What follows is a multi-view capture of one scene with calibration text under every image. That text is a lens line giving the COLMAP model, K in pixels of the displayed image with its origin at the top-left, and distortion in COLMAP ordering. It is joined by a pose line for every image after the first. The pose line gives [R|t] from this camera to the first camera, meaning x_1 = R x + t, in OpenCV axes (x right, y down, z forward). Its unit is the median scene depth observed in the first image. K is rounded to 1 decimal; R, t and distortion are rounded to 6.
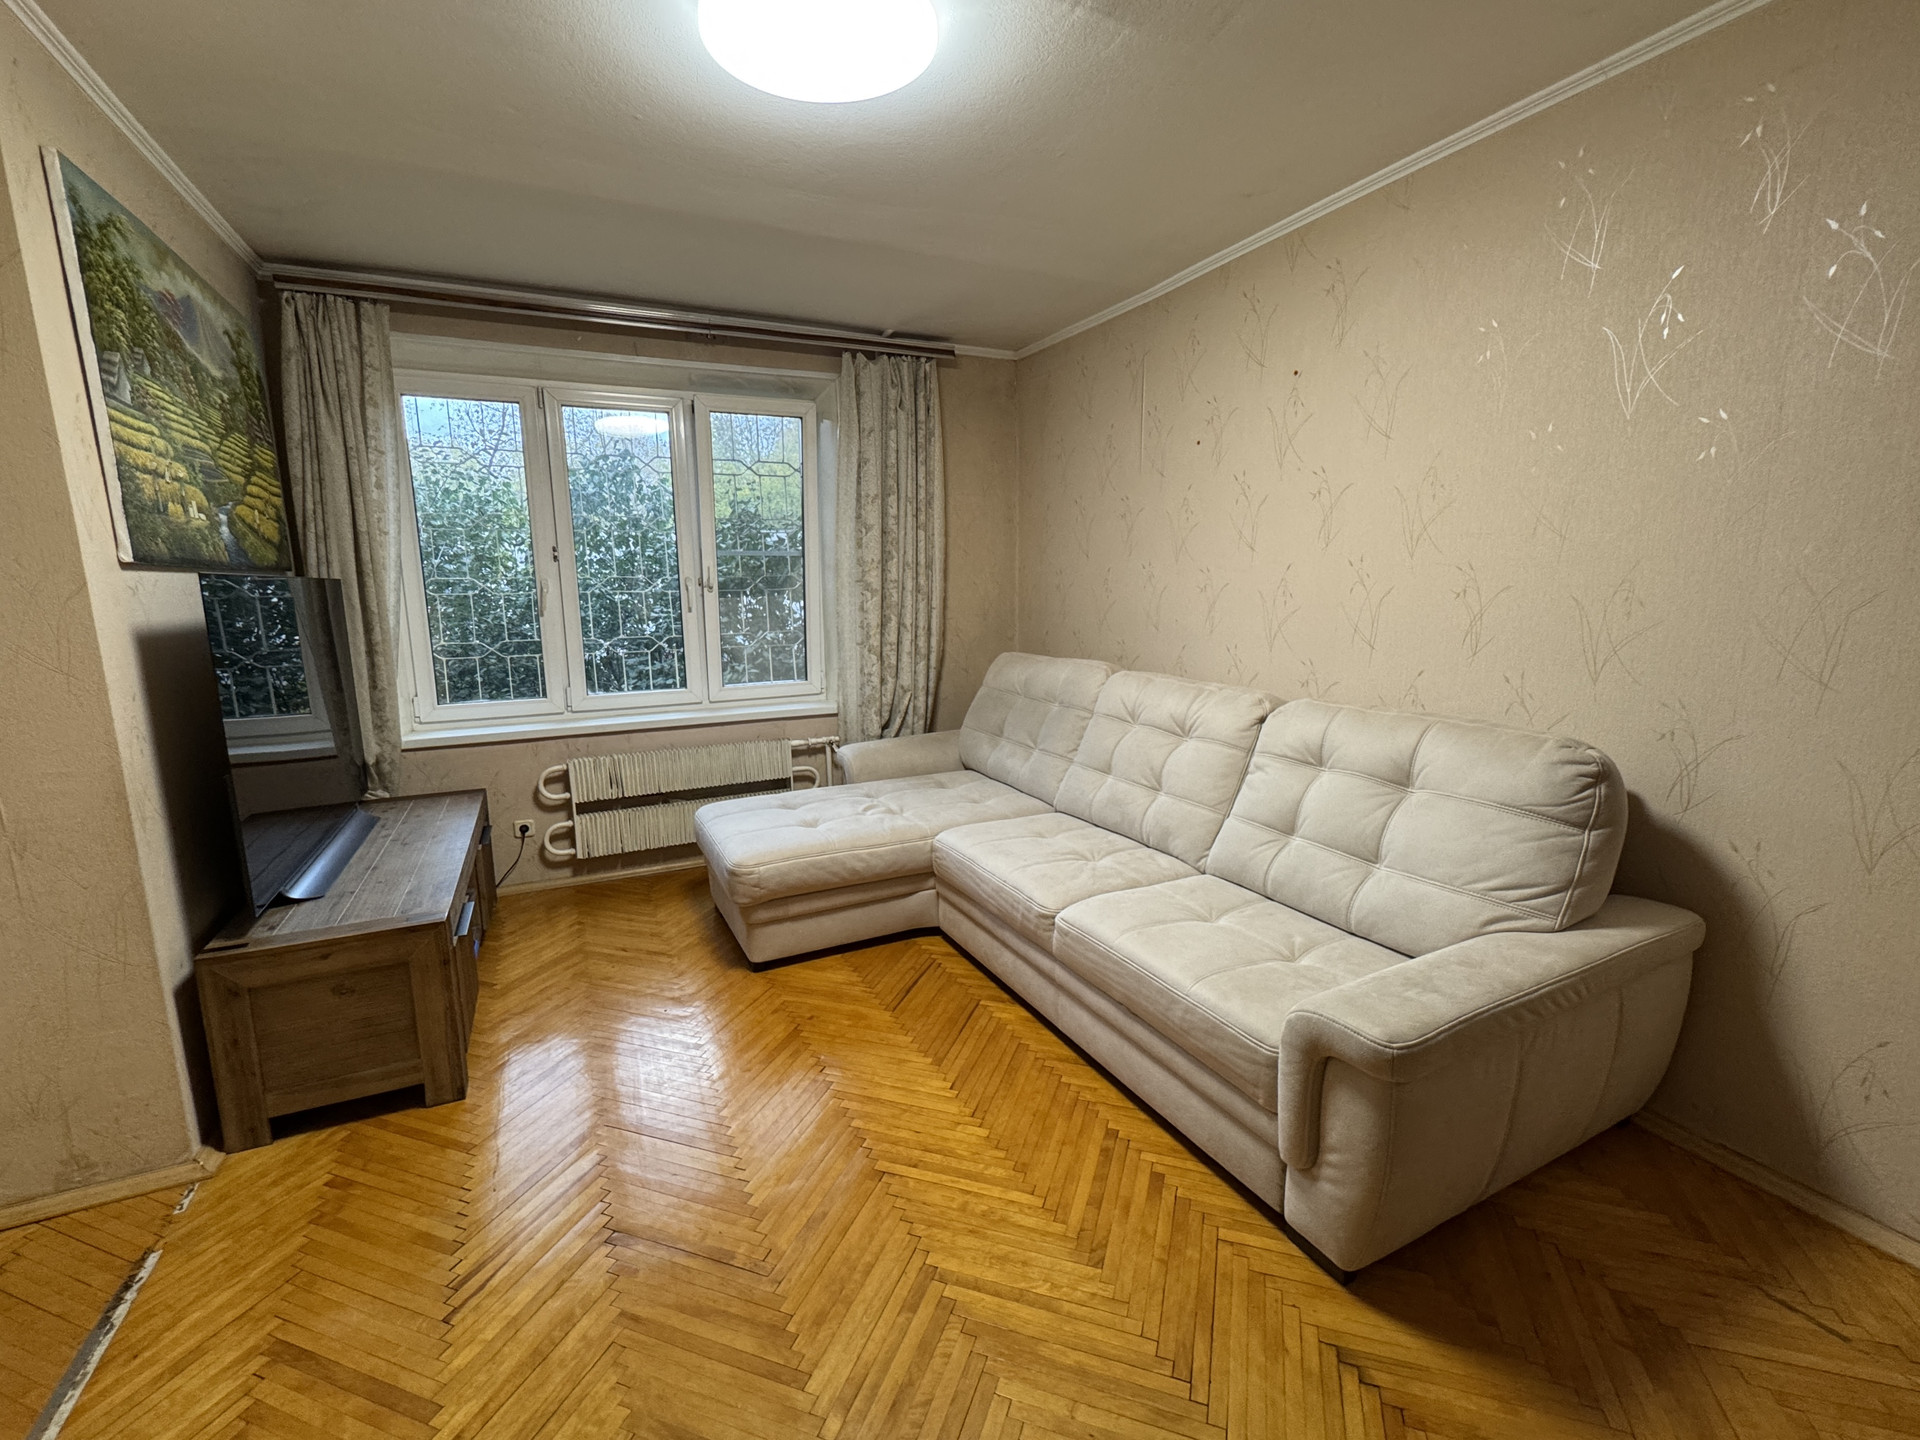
lens RADIAL K [[827.8, 0, 960.2], [0, 827.8, 725.0], [0, 0, 1]] dist [-0.011866, 0.000382]
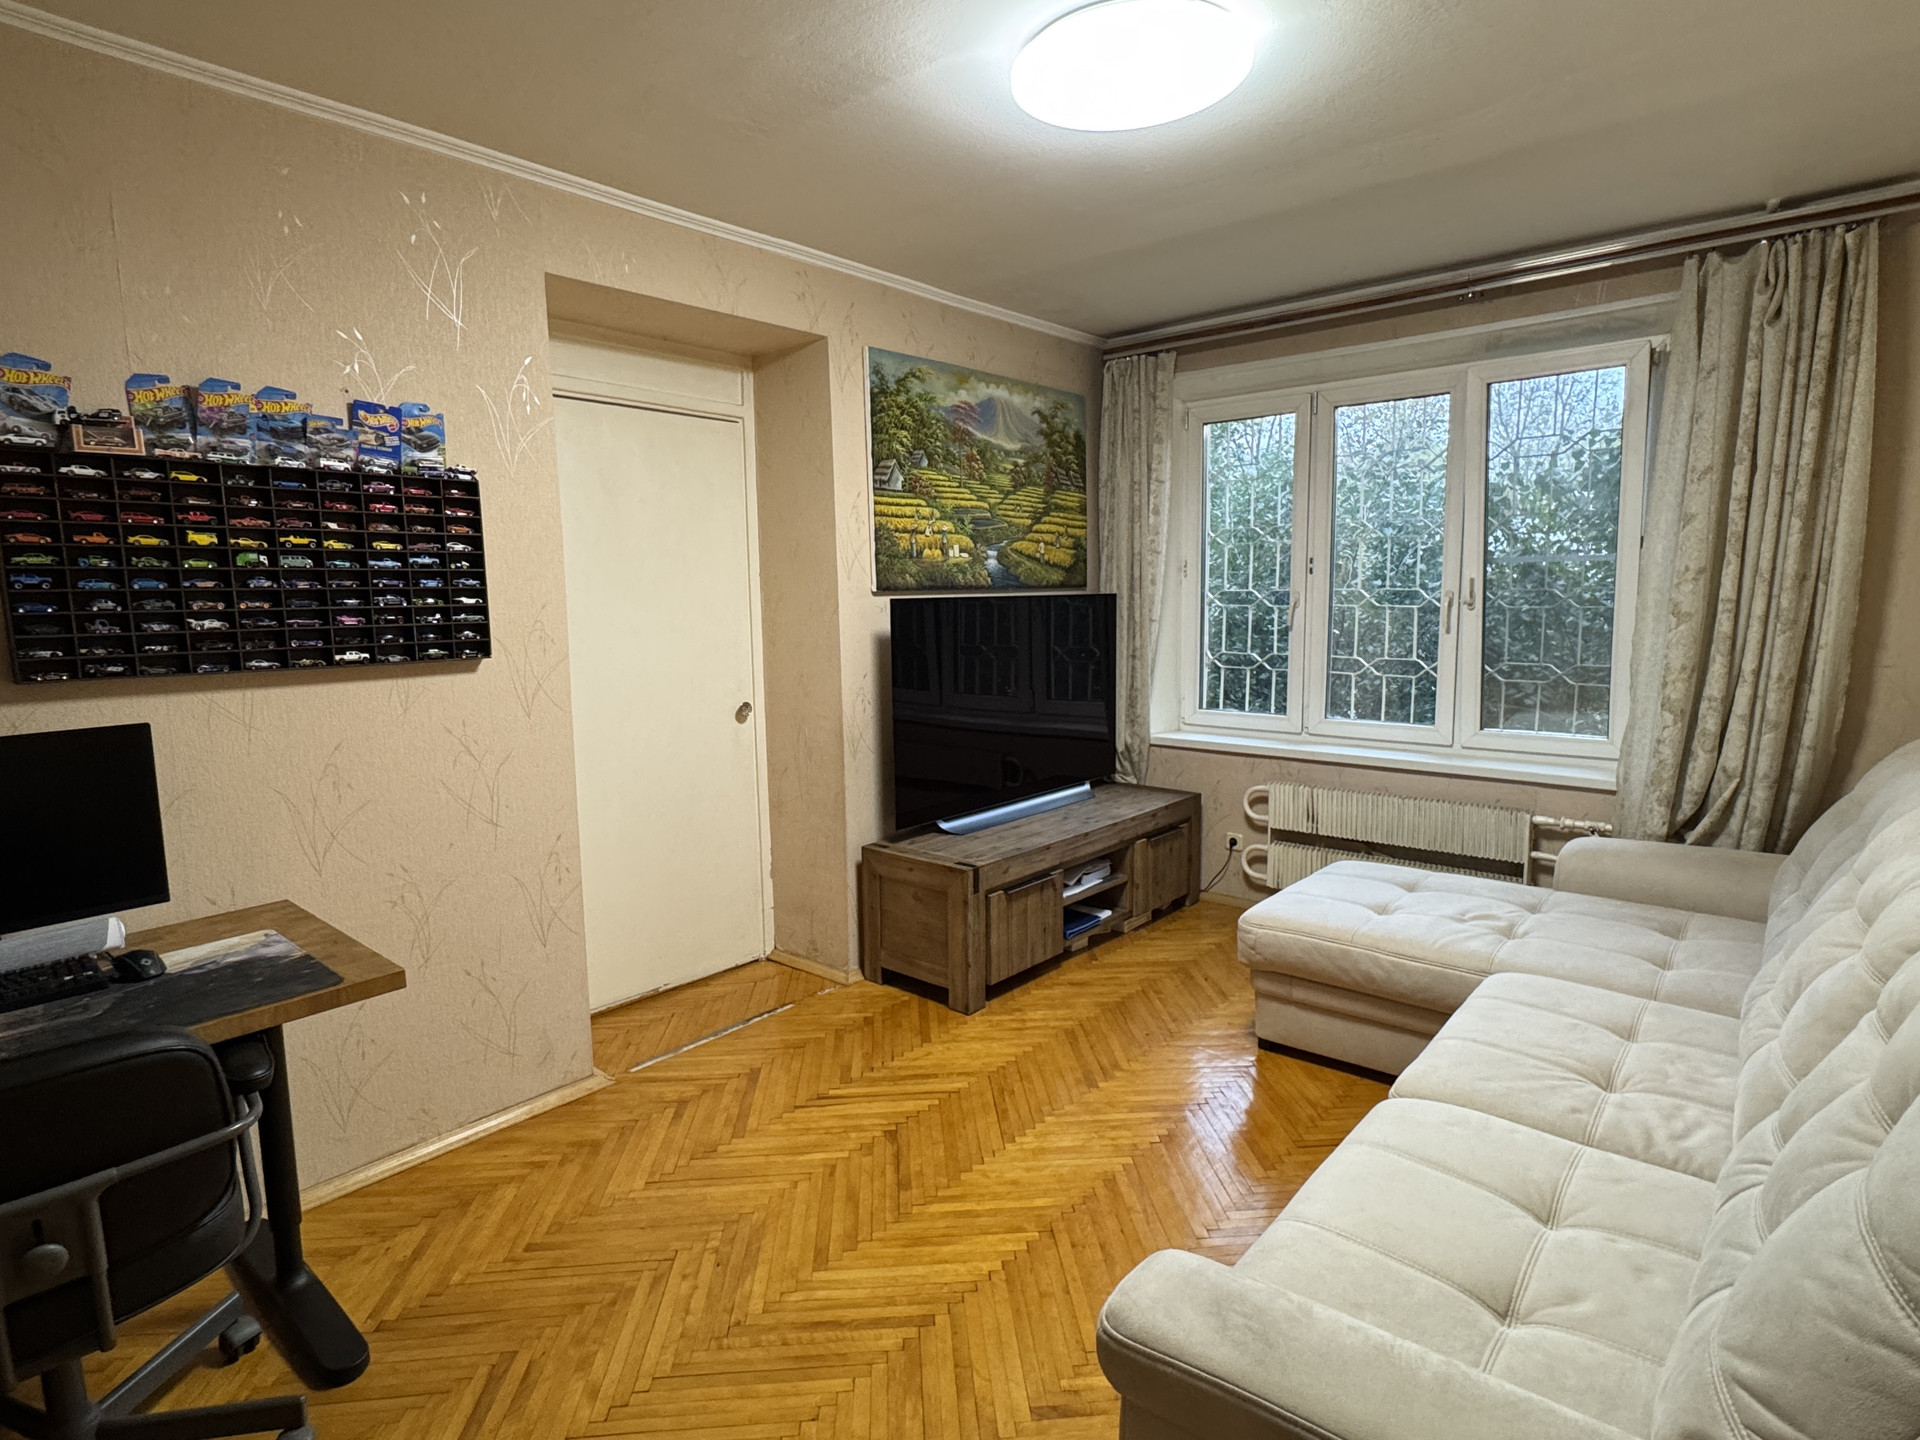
lens RADIAL K [[1030.2, 0, 967.2], [0, 1030.2, 732.0], [0, 0, 1]] dist [-0.019438, 0.000804]
pose [[0.389575, 0.134268, -0.911155, 0.530305], [-0.146254, 0.985781, 0.082732, -0.070158], [0.909308, 0.101030, 0.403673, 0.219712]]
